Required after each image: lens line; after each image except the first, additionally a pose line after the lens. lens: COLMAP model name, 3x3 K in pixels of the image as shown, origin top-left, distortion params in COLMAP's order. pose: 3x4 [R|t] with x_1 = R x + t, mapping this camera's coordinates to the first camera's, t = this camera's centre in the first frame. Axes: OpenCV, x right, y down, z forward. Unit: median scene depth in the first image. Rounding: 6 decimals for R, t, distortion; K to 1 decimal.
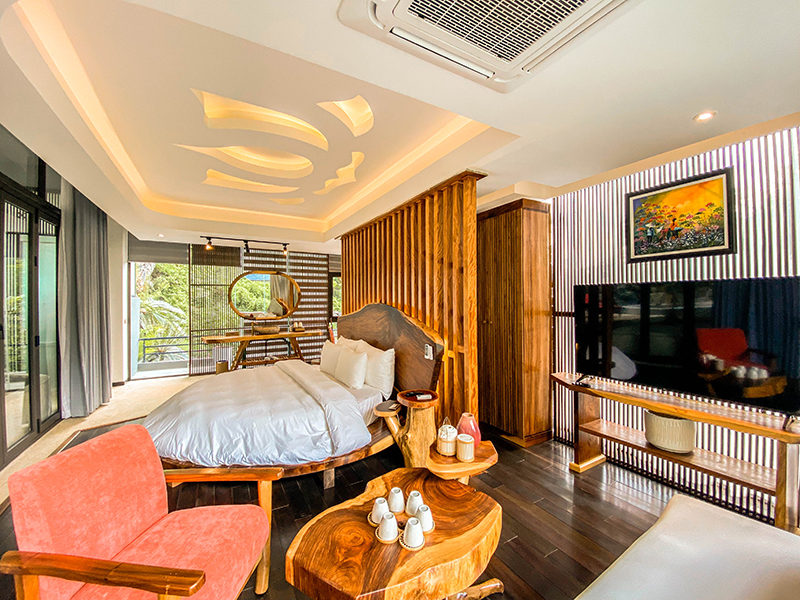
lens RADIAL K [[317.5, 0, 401.8], [0, 317.5, 301.0], [0, 0, 1]] dist [-0.005727, -0.007177]
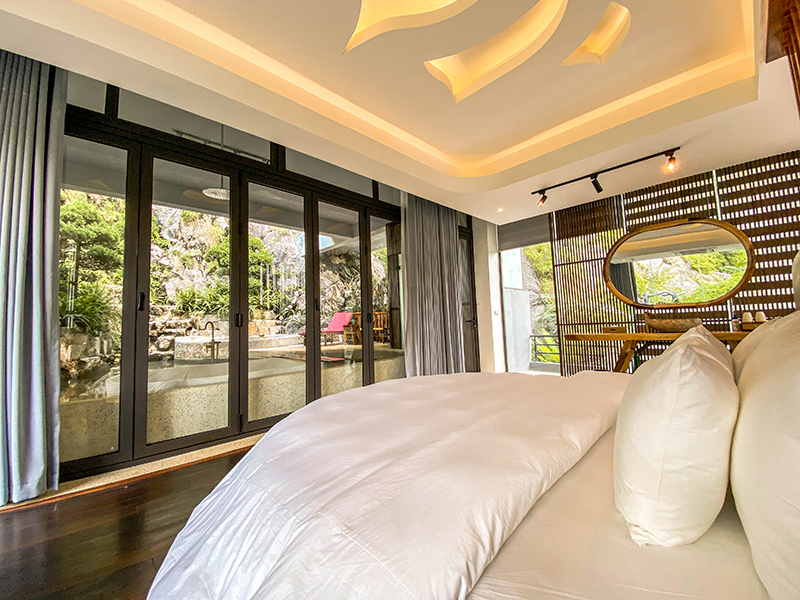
lens RADIAL K [[317.5, 0, 407.3], [0, 317.5, 300.4], [0, 0, 1]] dist [-0.005727, -0.007177]
pose [[0.274047, -0.065014, -0.959516, -0.019836], [0.044499, 0.997501, -0.054879, 0.056207], [0.960686, -0.027658, 0.276255, 0.403104]]
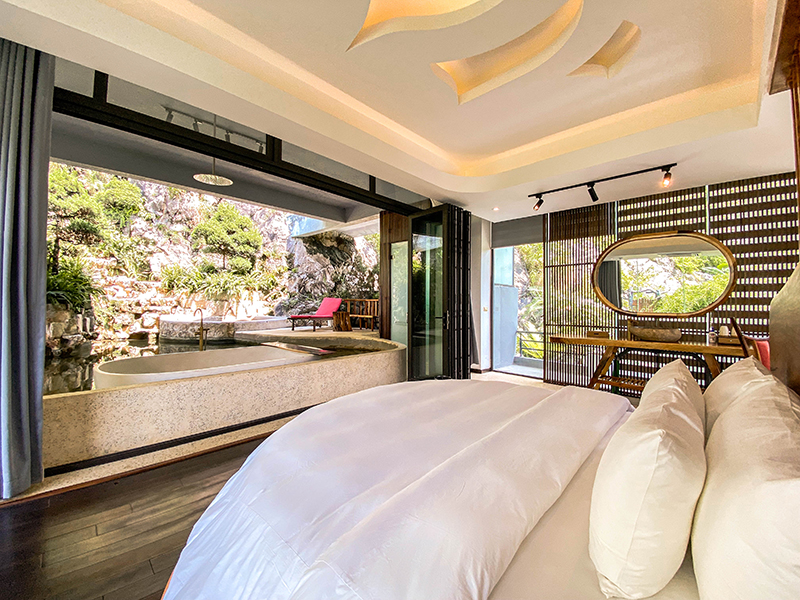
lens RADIAL K [[317.5, 0, 406.9], [0, 317.5, 301.4], [0, 0, 1]] dist [-0.005727, -0.007177]
pose [[0.307730, 0.005536, -0.951458, -0.016267], [-0.001570, 0.999985, 0.005310, 0.028916], [0.951473, -0.000141, 0.307734, 0.396632]]
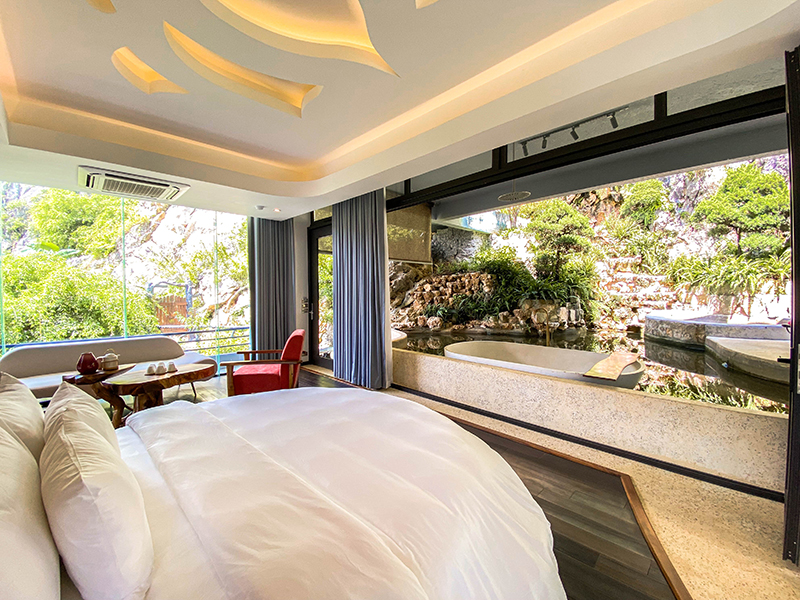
lens RADIAL K [[317.5, 0, 405.4], [0, 317.5, 303.0], [0, 0, 1]] dist [-0.005727, -0.007177]
pose [[-0.958816, 0.026412, -0.282798, -0.245663], [0.019709, 0.999454, 0.026523, 0.011701], [0.283344, 0.019857, -0.958813, 0.771943]]
